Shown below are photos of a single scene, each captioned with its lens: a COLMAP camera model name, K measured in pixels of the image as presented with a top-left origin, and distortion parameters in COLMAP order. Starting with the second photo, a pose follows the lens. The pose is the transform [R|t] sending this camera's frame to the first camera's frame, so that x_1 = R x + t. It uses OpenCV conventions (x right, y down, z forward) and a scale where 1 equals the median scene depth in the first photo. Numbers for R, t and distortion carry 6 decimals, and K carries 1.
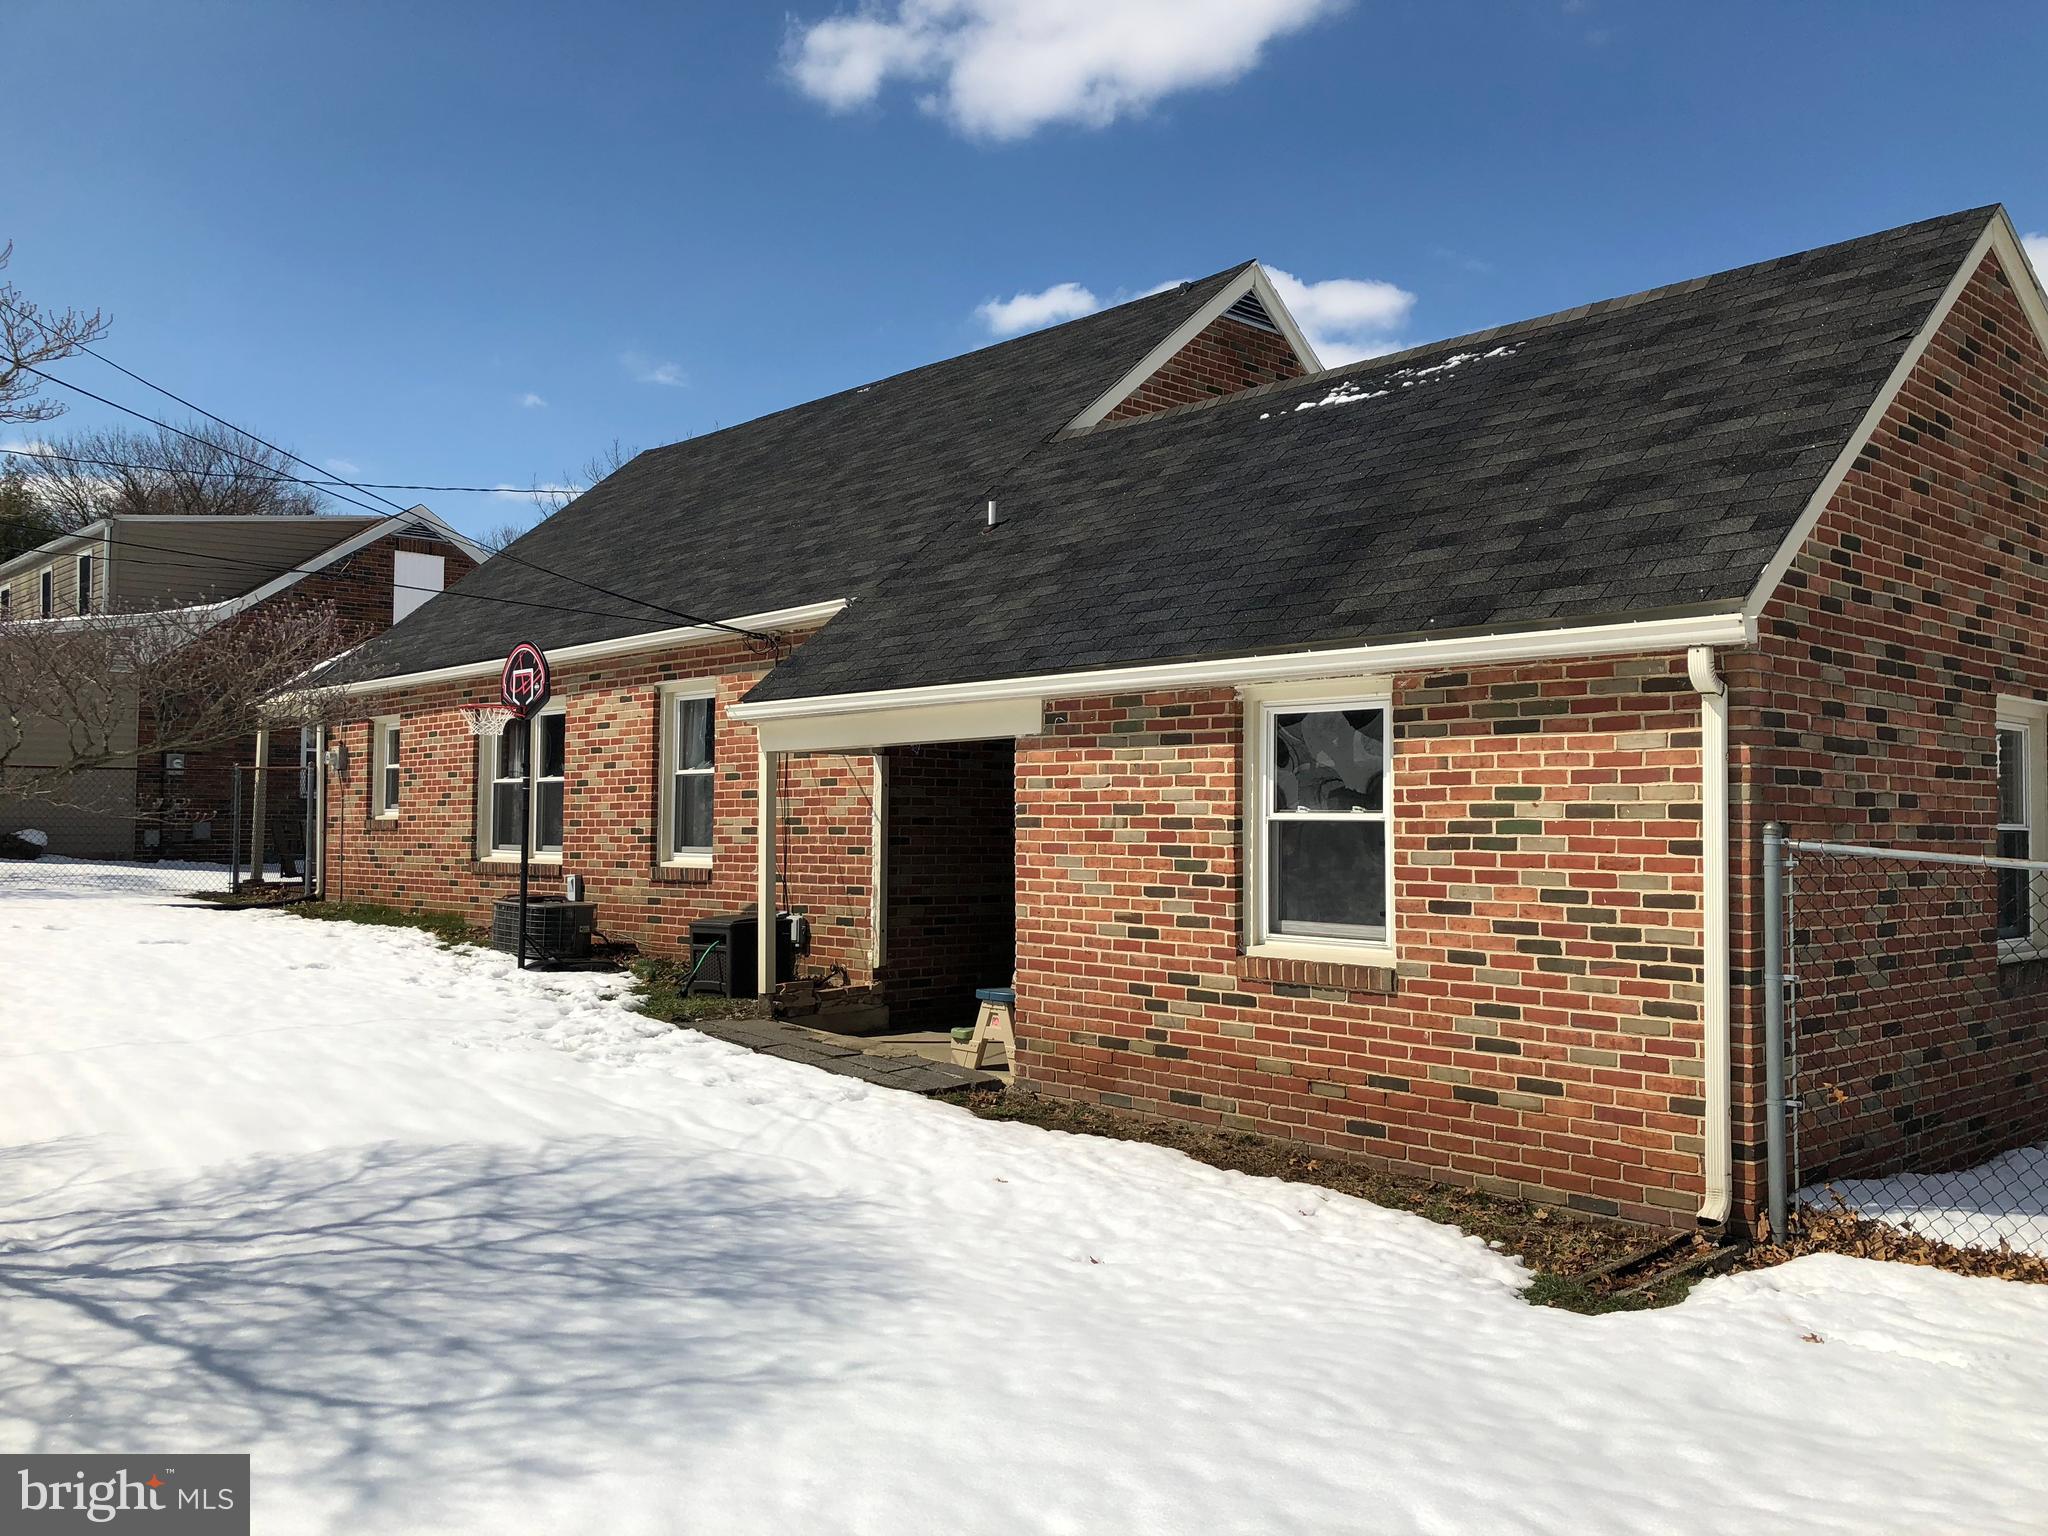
lens RADIAL K [[1665.9, 0, 1026.1], [0, 1665.9, 736.5], [0, 0, 1]] dist [0.139376, -0.324282]
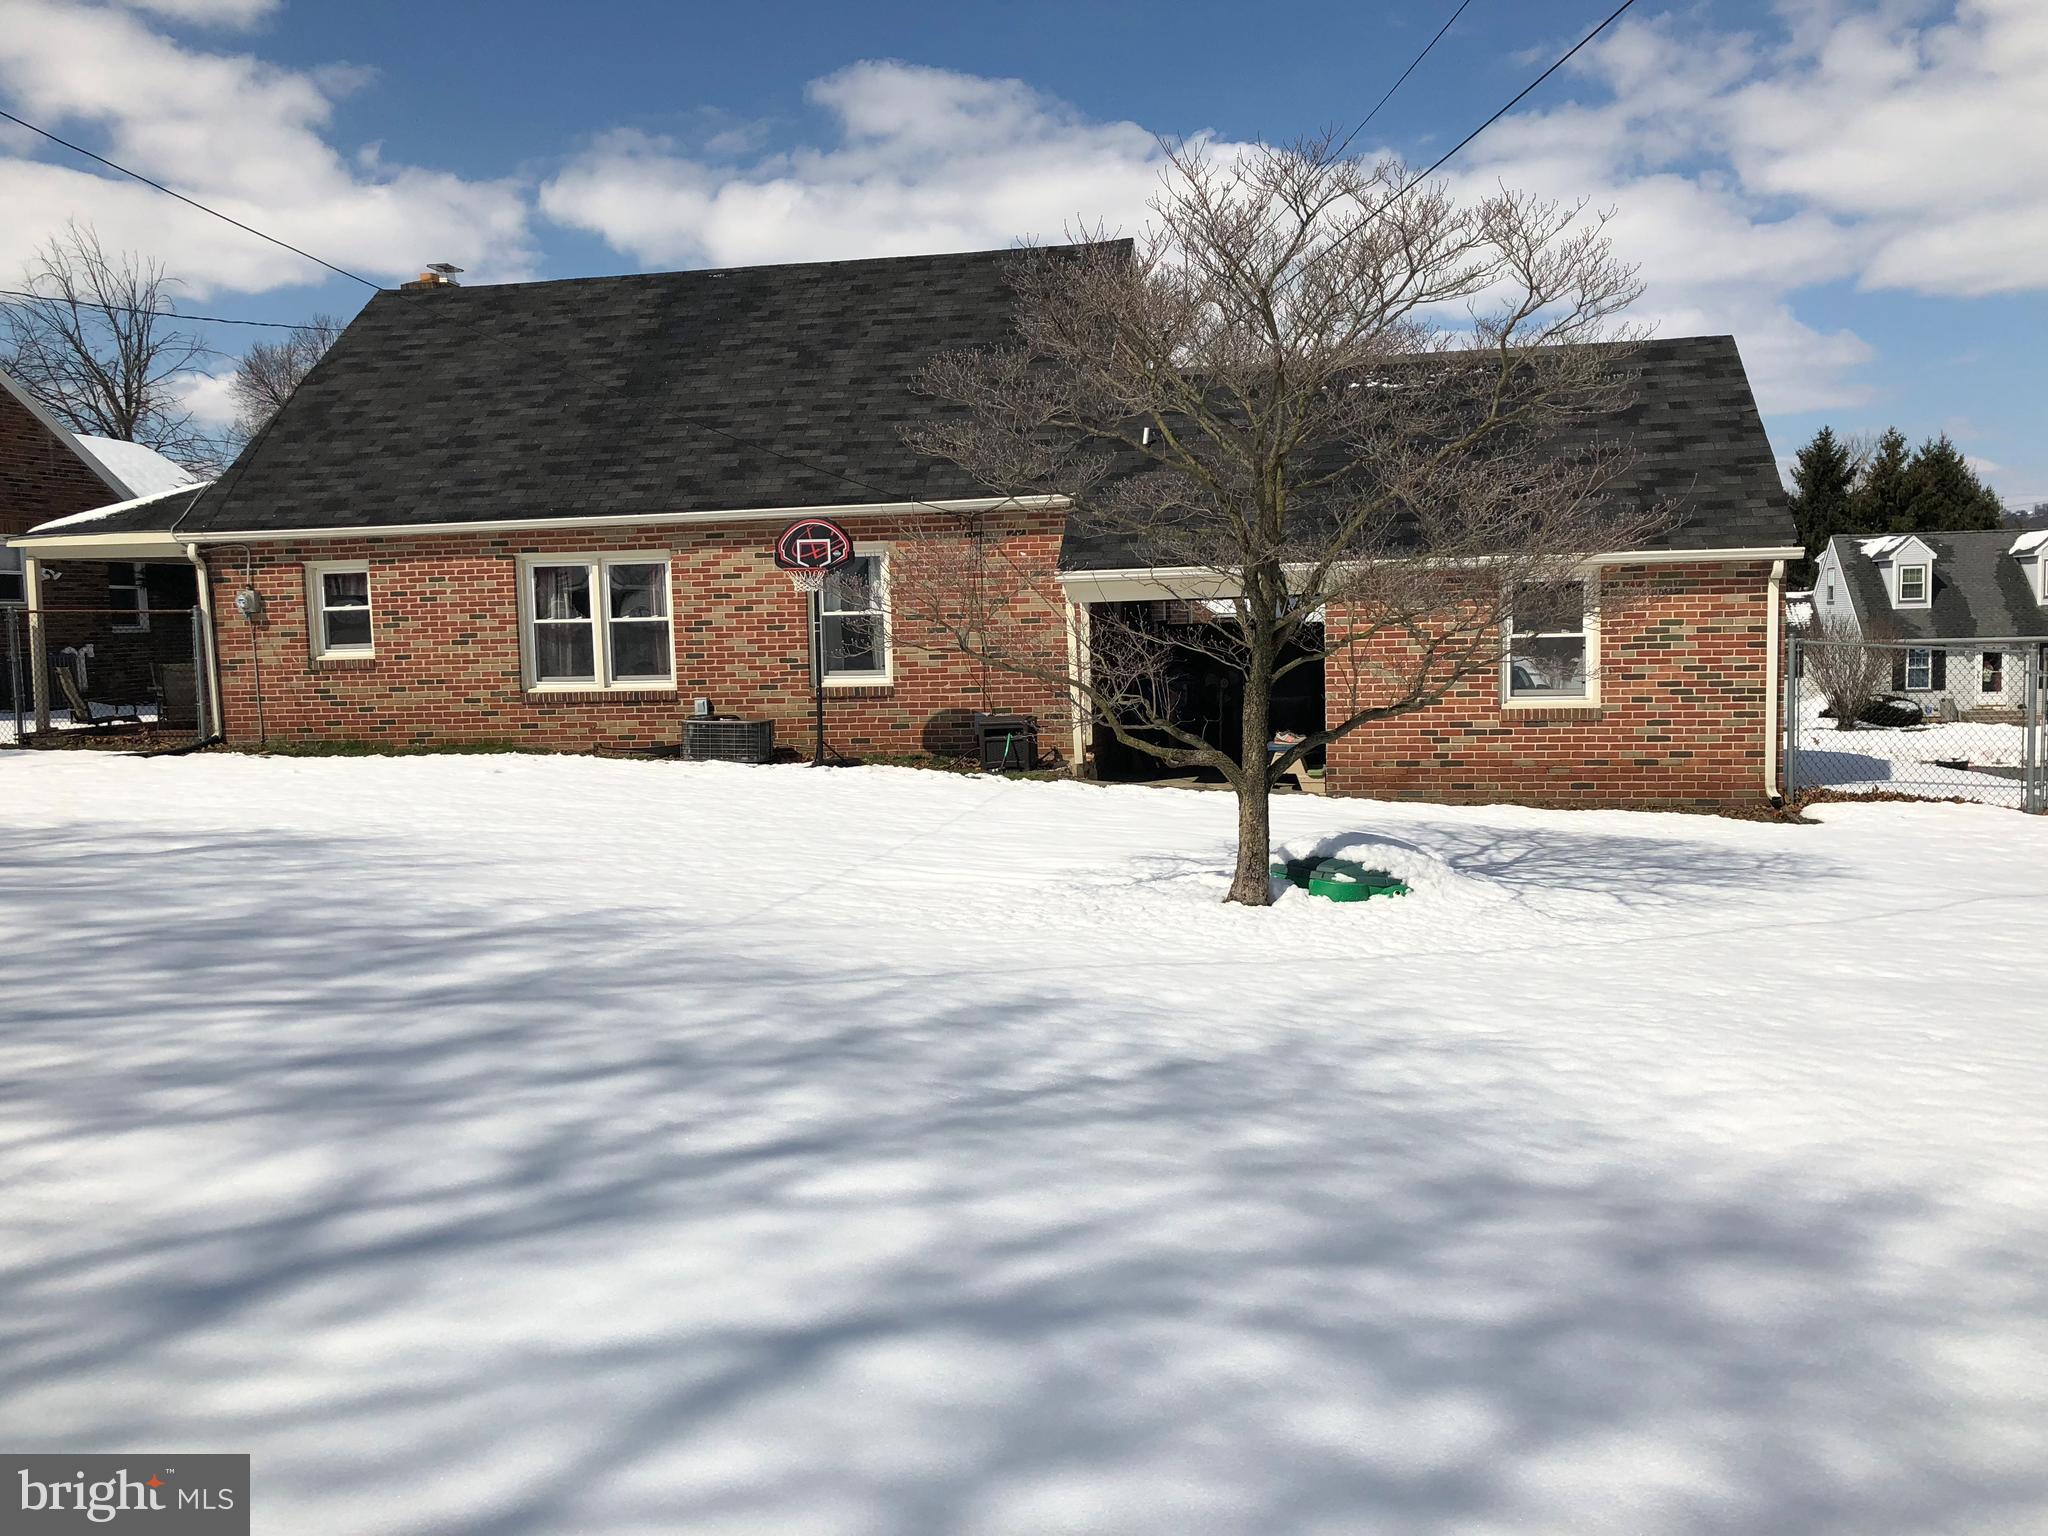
lens RADIAL K [[1691.0, 0, 1026.7], [0, 1691.0, 743.8], [0, 0, 1]] dist [0.113688, -0.322289]
pose [[0.811116, -0.072342, 0.580394, -1.601667], [-0.001776, 0.992012, 0.126130, -0.083371], [-0.584882, -0.103337, 0.804509, -0.287329]]
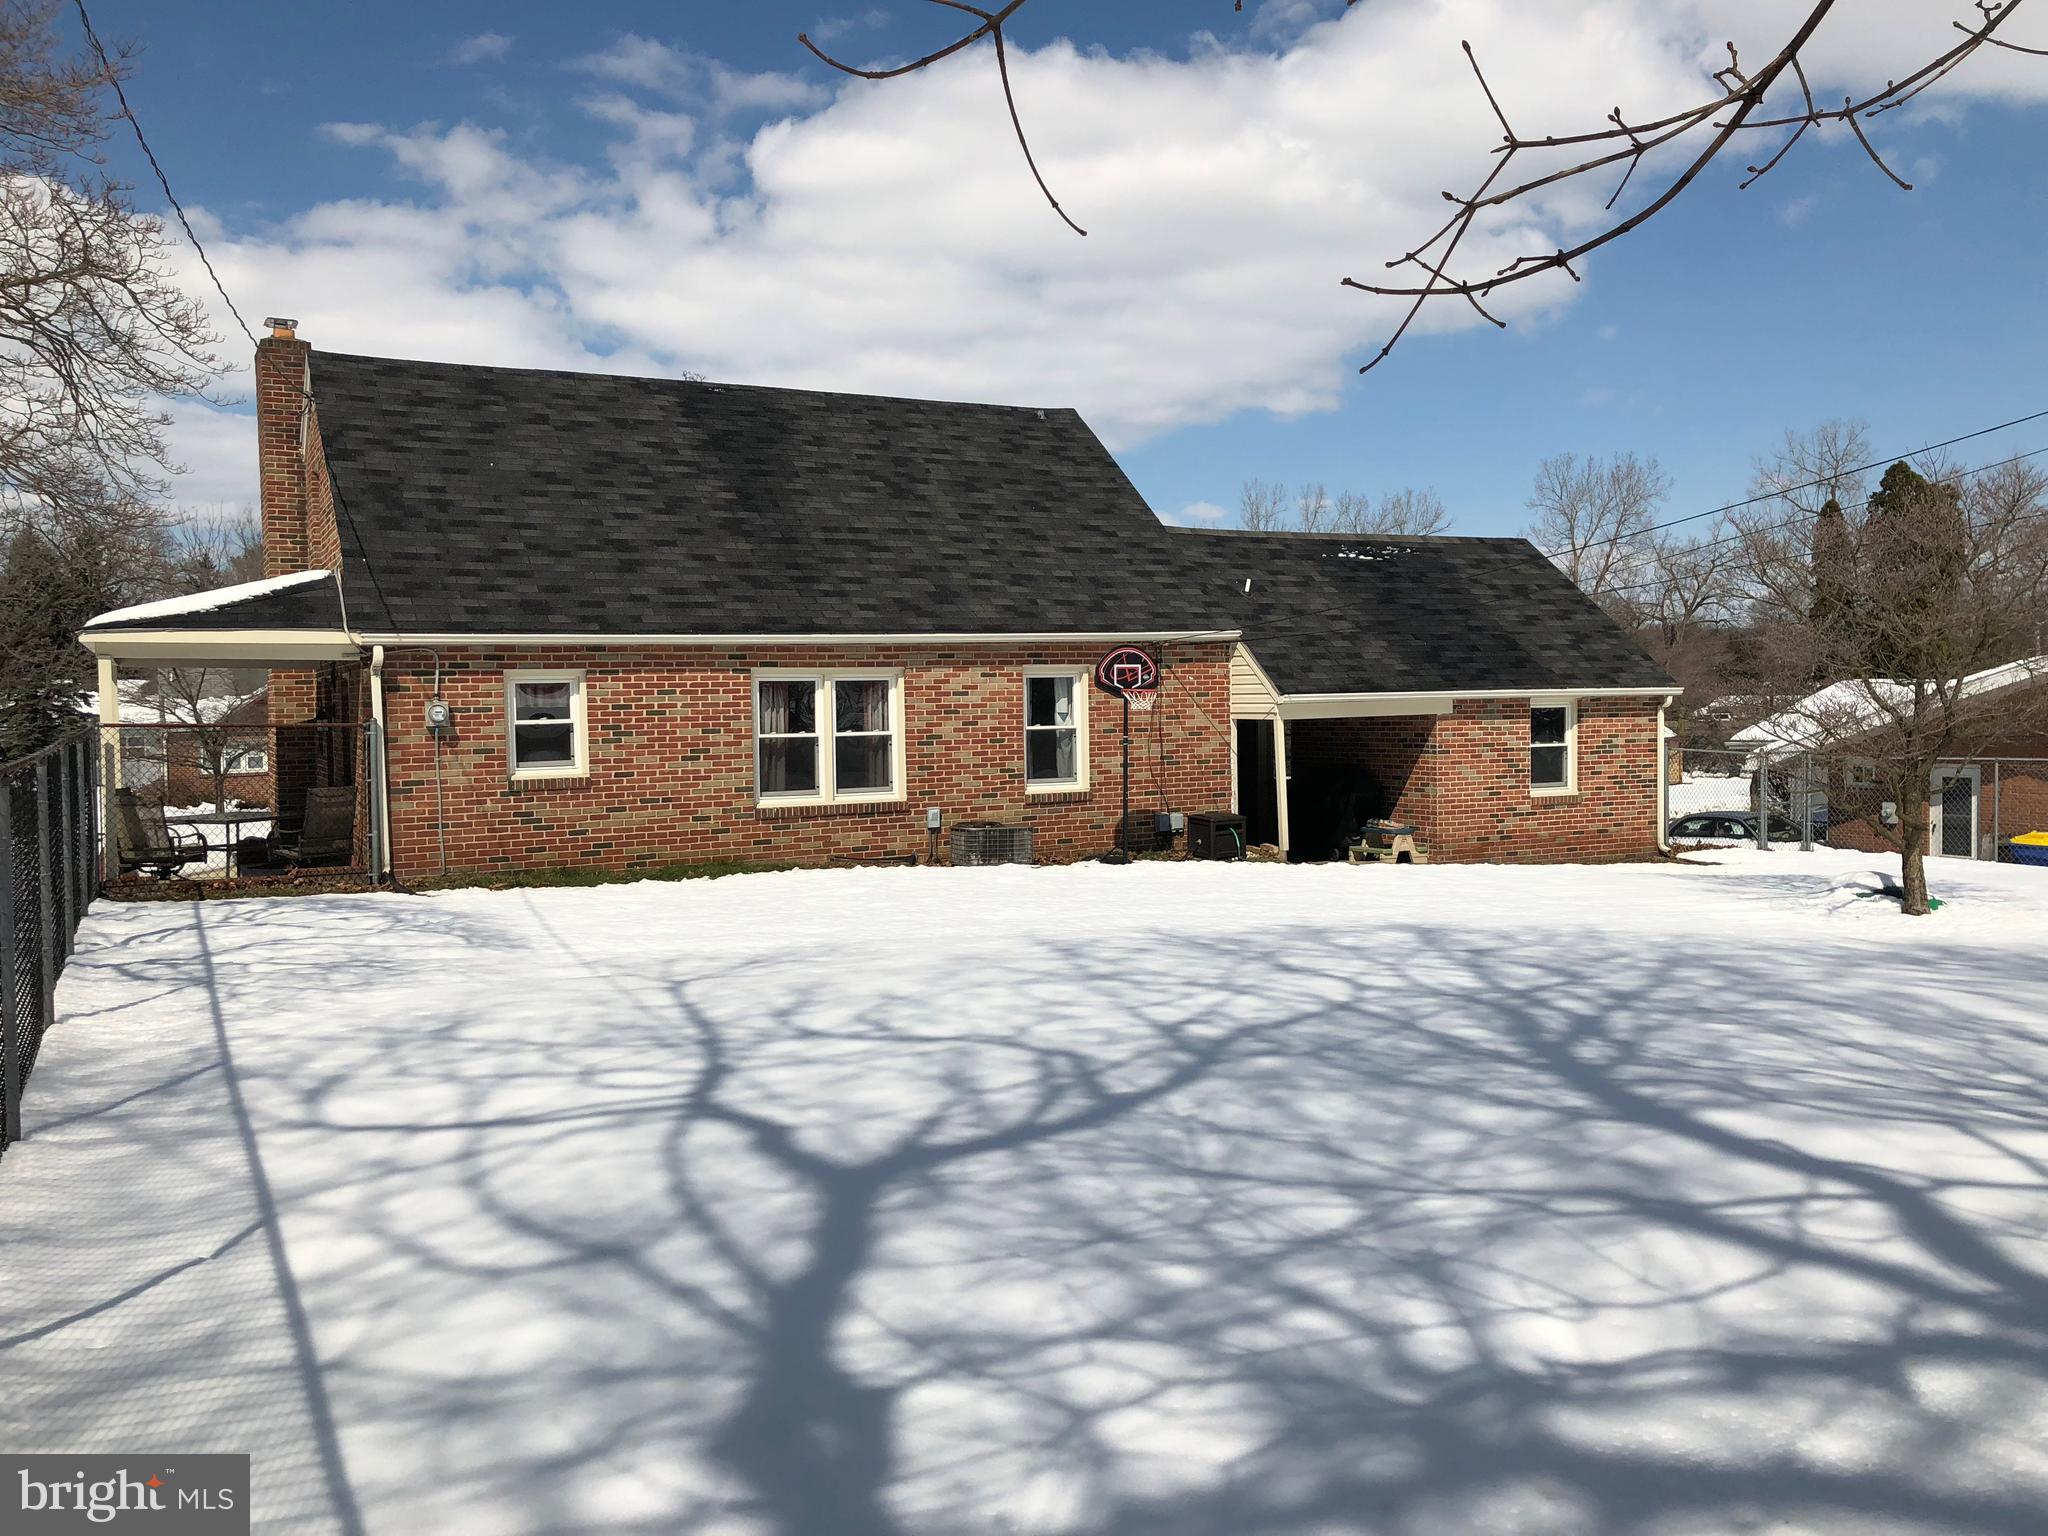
lens RADIAL K [[1665.9, 0, 1026.1], [0, 1665.9, 736.5], [0, 0, 1]] dist [0.139376, -0.324282]
pose [[0.260006, -0.037085, 0.964895, -2.990218], [-0.037973, 0.998097, 0.048593, -0.076122], [-0.964860, -0.049274, 0.258103, 1.201331]]
